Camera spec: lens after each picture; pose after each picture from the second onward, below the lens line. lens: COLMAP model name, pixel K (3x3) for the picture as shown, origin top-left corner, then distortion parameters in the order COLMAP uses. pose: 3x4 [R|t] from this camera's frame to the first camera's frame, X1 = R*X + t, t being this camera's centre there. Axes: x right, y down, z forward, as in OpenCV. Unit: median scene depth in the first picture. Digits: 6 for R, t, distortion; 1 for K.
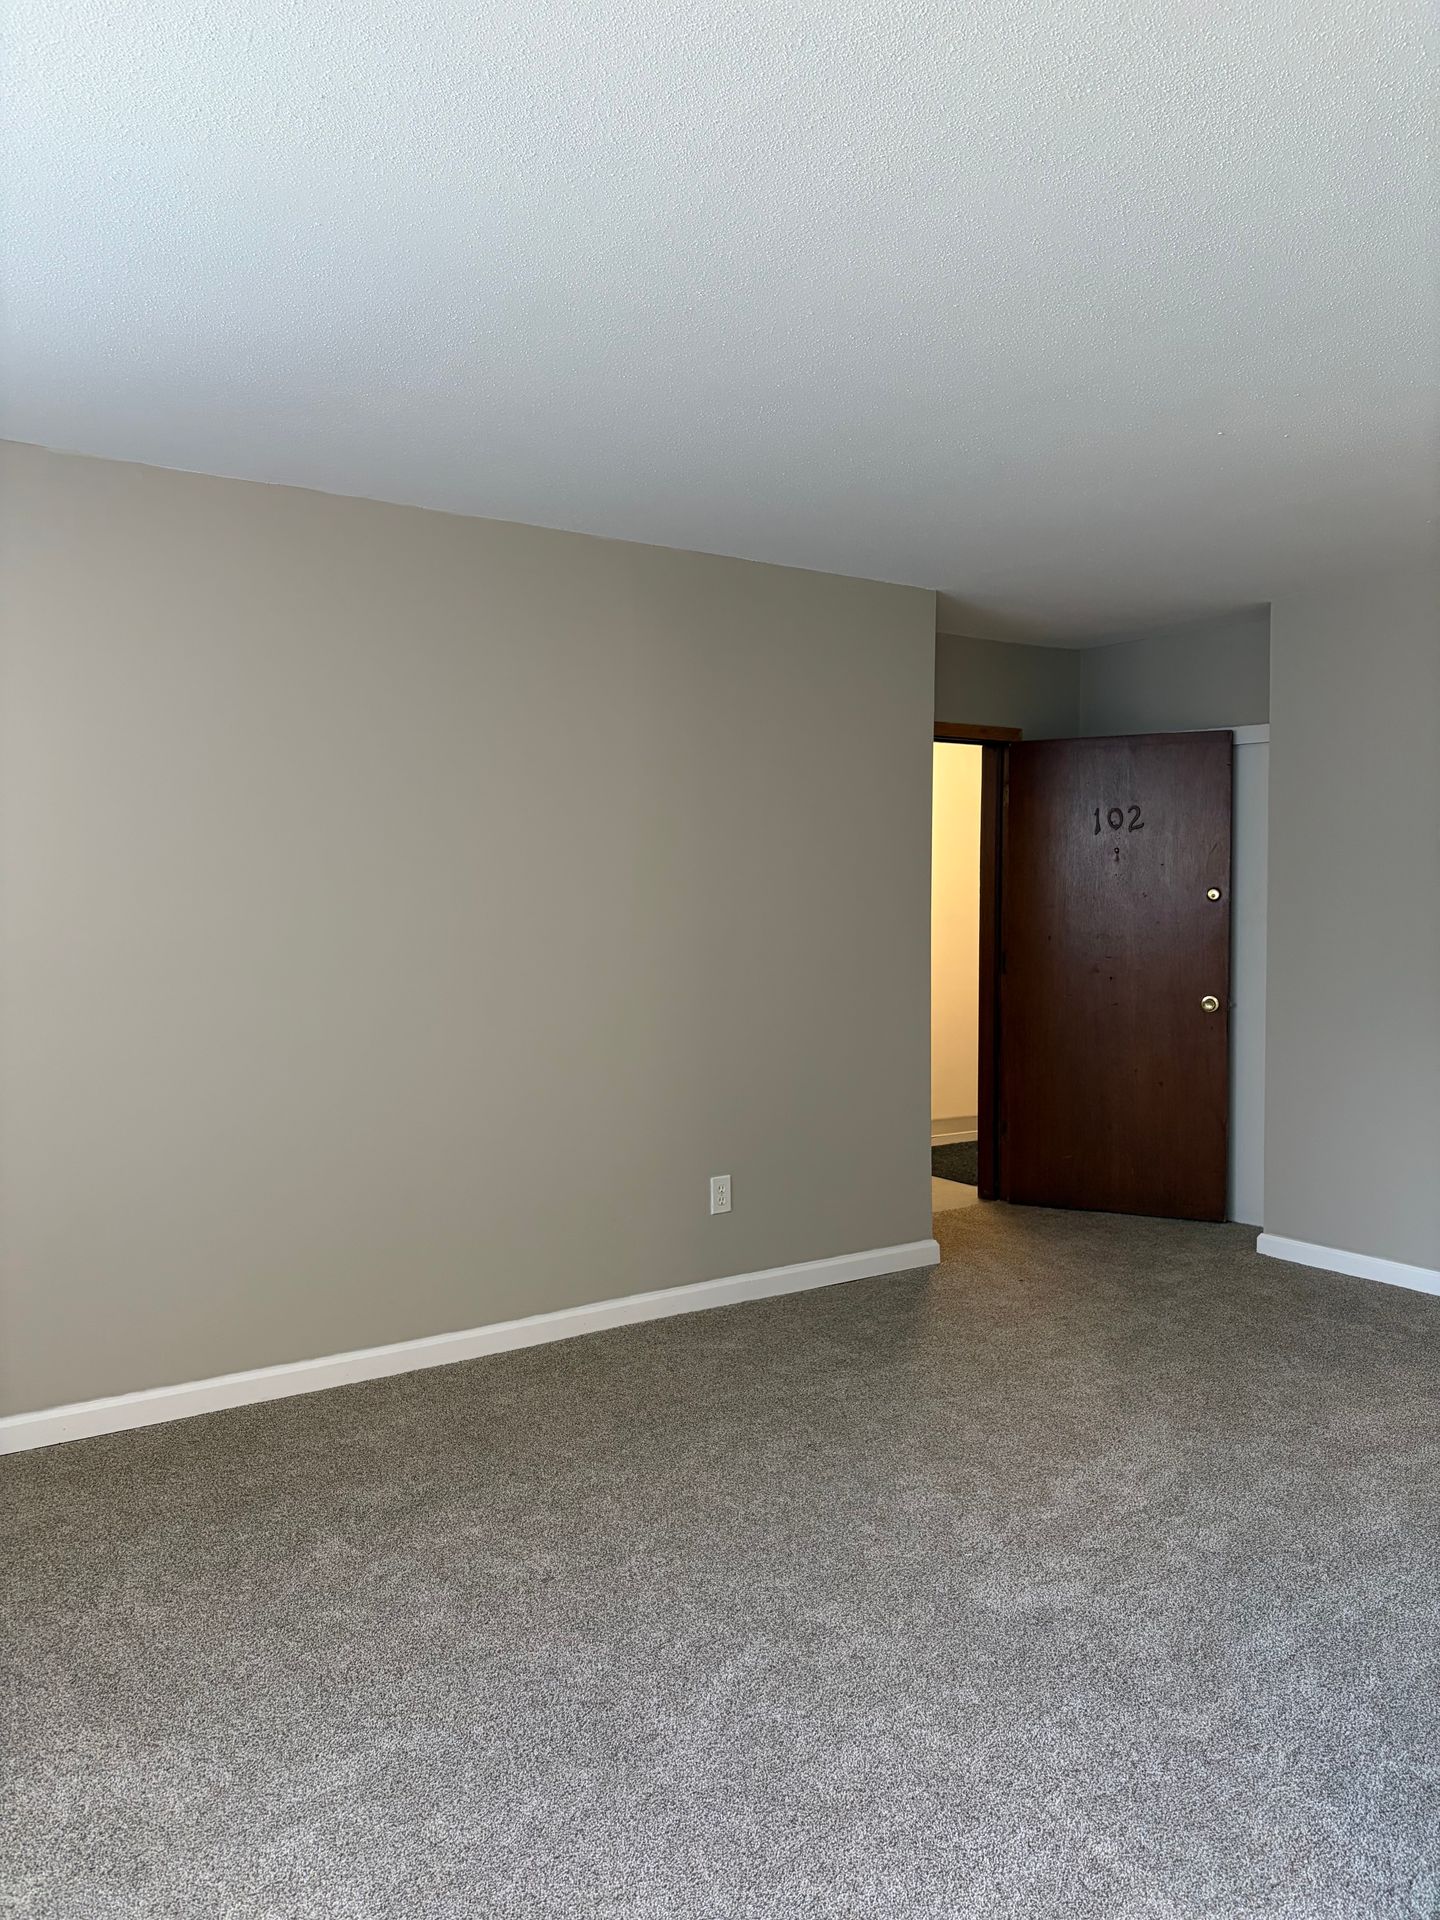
lens RADIAL K [[1470.9, 0, 715.7], [0, 1470.9, 958.6], [0, 0, 1]] dist [0.043689, -0.043219]
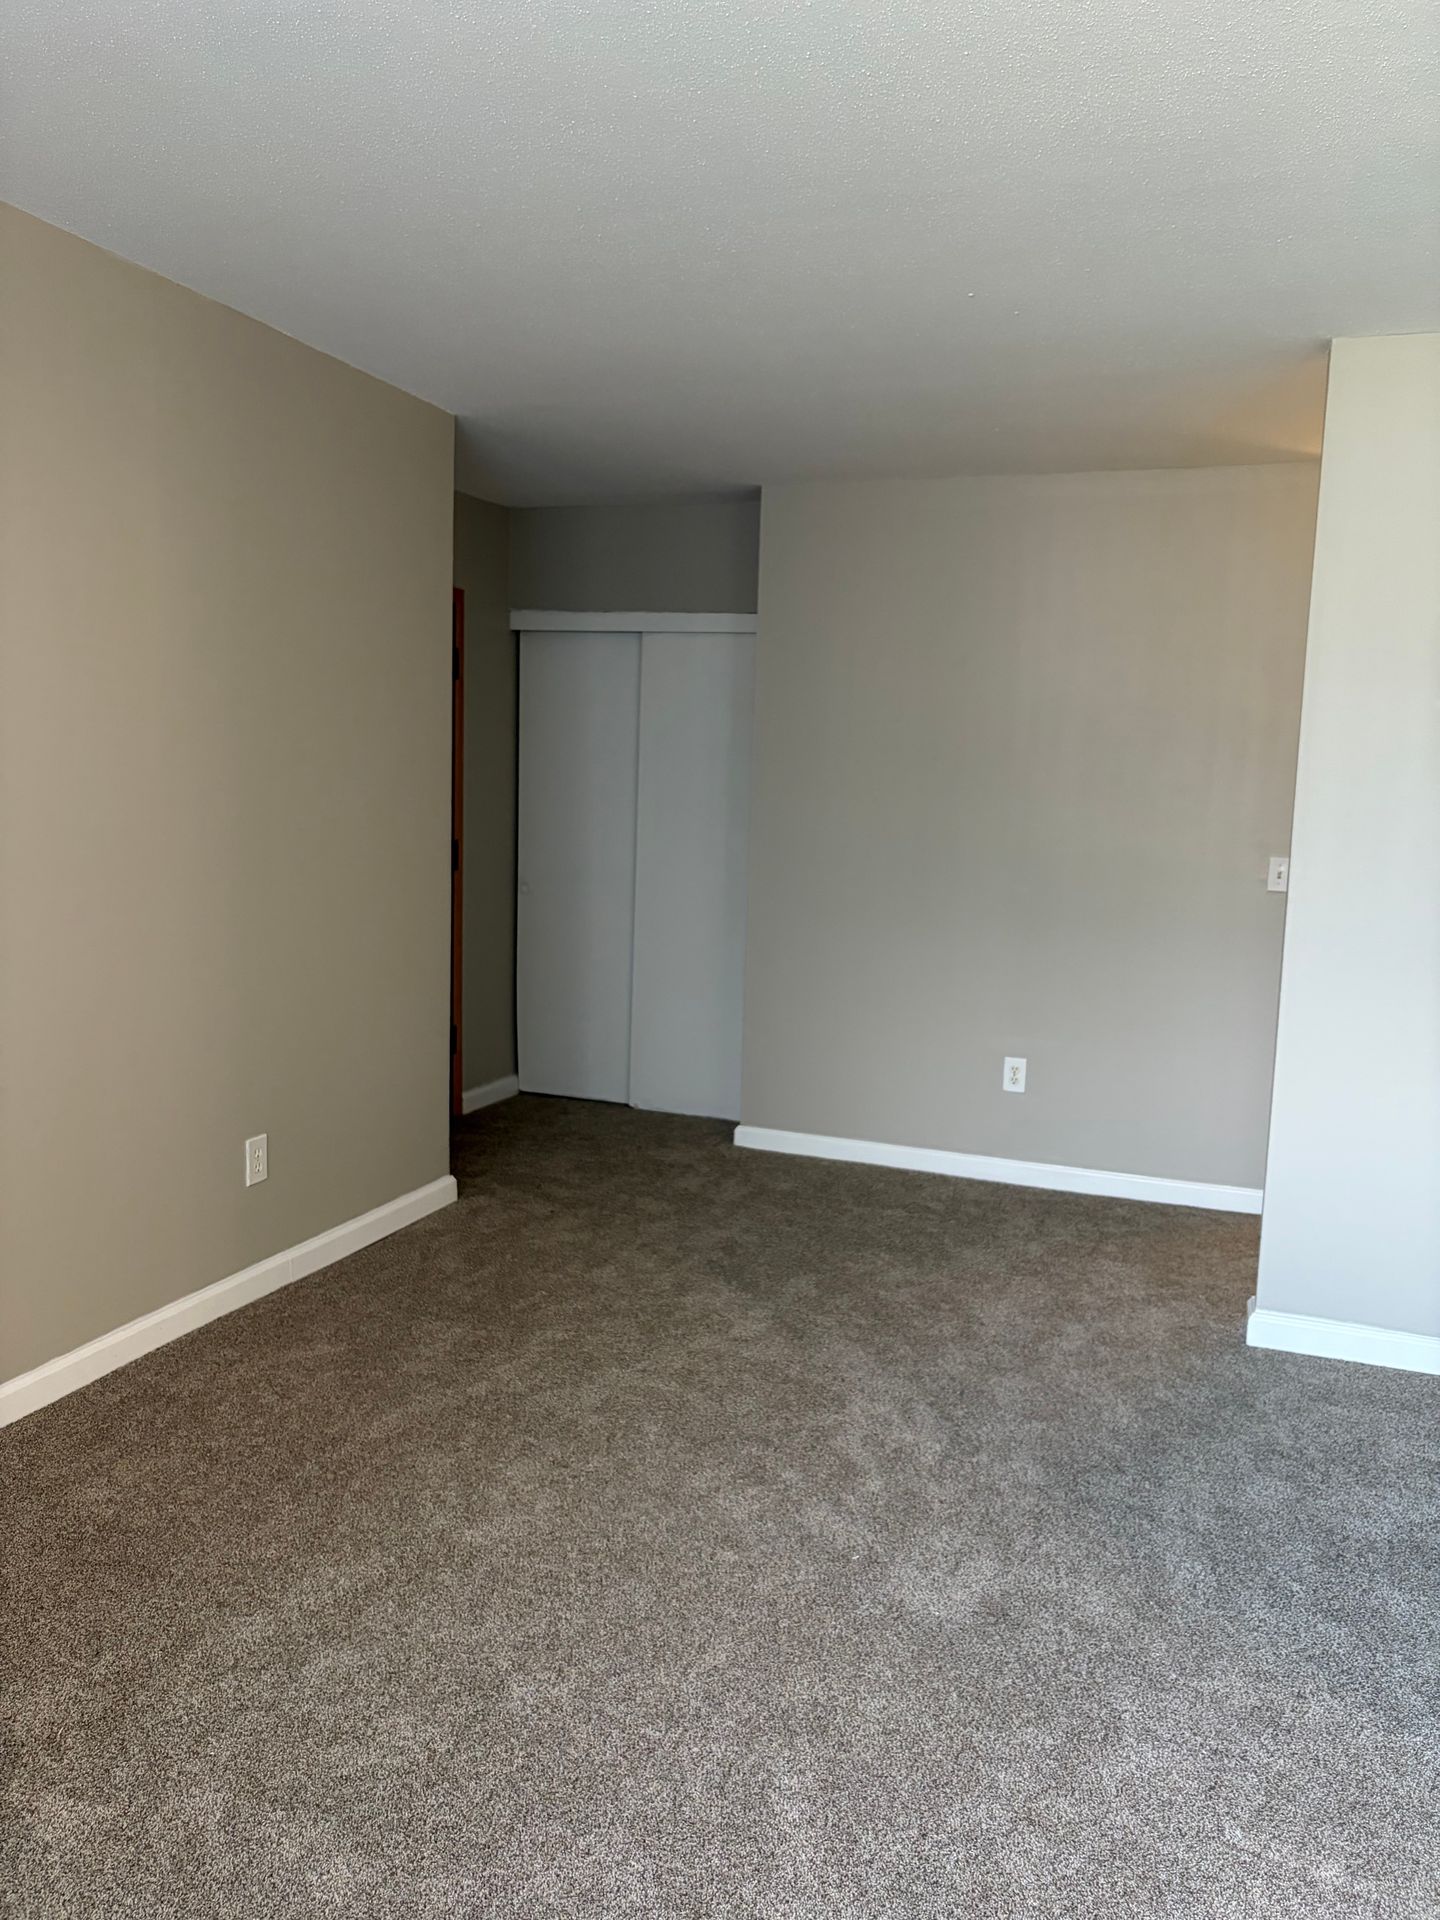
lens RADIAL K [[1470.9, 0, 715.7], [0, 1470.9, 958.6], [0, 0, 1]] dist [0.043689, -0.043219]
pose [[0.824029, -0.039527, 0.565167, -0.294522], [-0.010208, 0.996365, 0.084568, -0.019014], [-0.566456, -0.075456, 0.820630, 0.274766]]
